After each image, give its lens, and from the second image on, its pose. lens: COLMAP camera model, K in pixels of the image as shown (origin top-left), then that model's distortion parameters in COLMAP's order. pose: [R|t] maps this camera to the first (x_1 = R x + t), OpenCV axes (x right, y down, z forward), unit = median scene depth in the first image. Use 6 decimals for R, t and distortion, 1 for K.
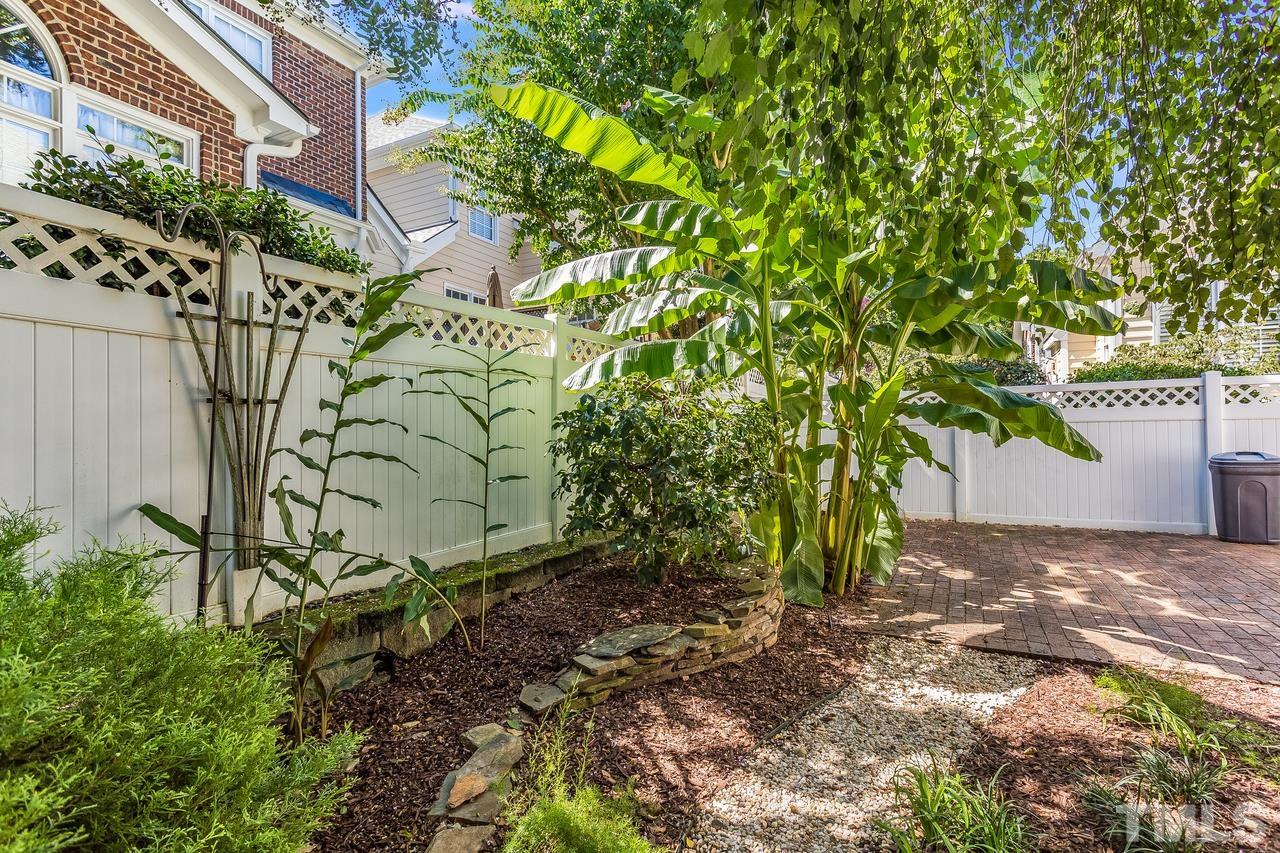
lens RADIAL K [[613.4, 0, 634.7], [0, 613.4, 426.9], [0, 0, 1]] dist [0.011810, 0.000438]
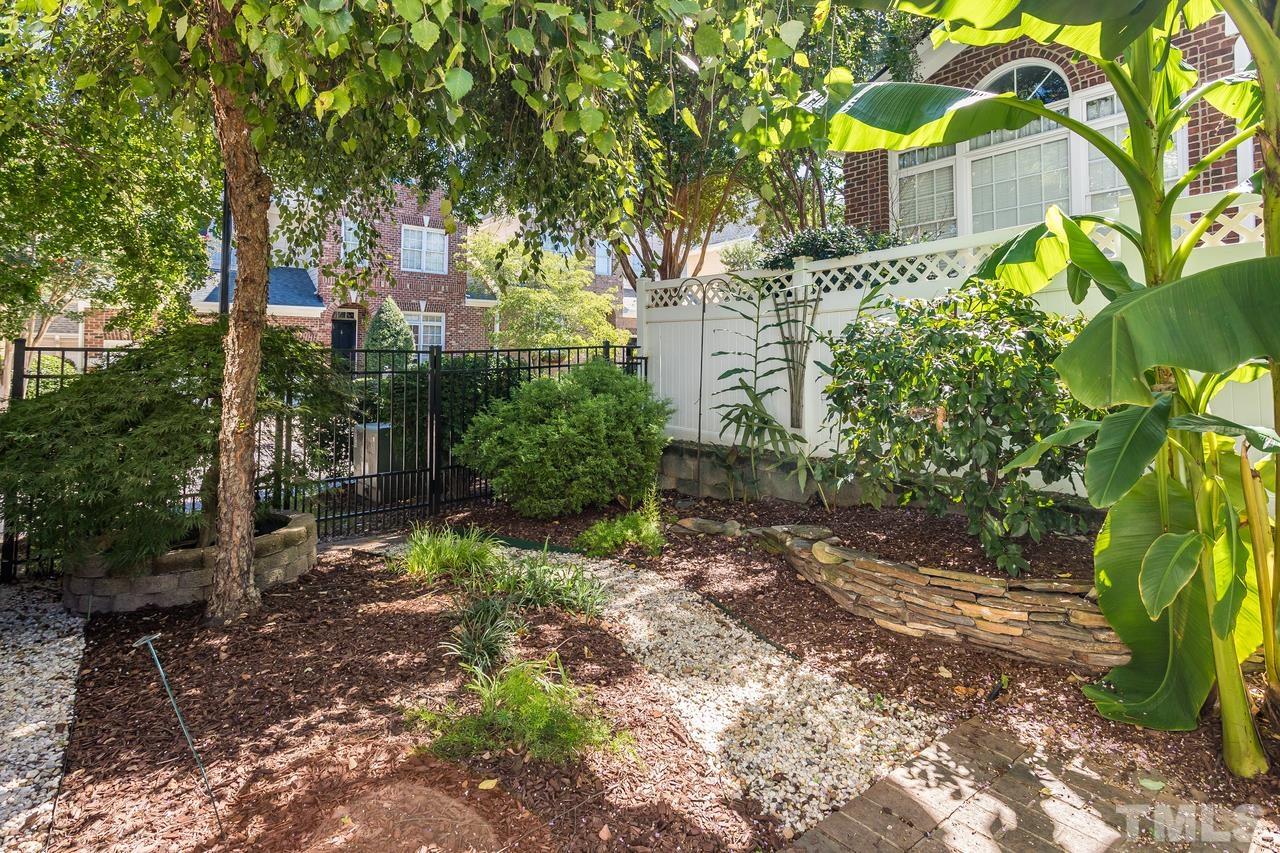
lens RADIAL K [[613.4, 0, 634.7], [0, 613.4, 426.9], [0, 0, 1]] dist [0.011810, 0.000438]
pose [[-0.418950, 0.101482, -0.902320, 1.278215], [0.009550, 0.994172, 0.107379, 0.009903], [0.907959, 0.036369, -0.417478, 1.242918]]
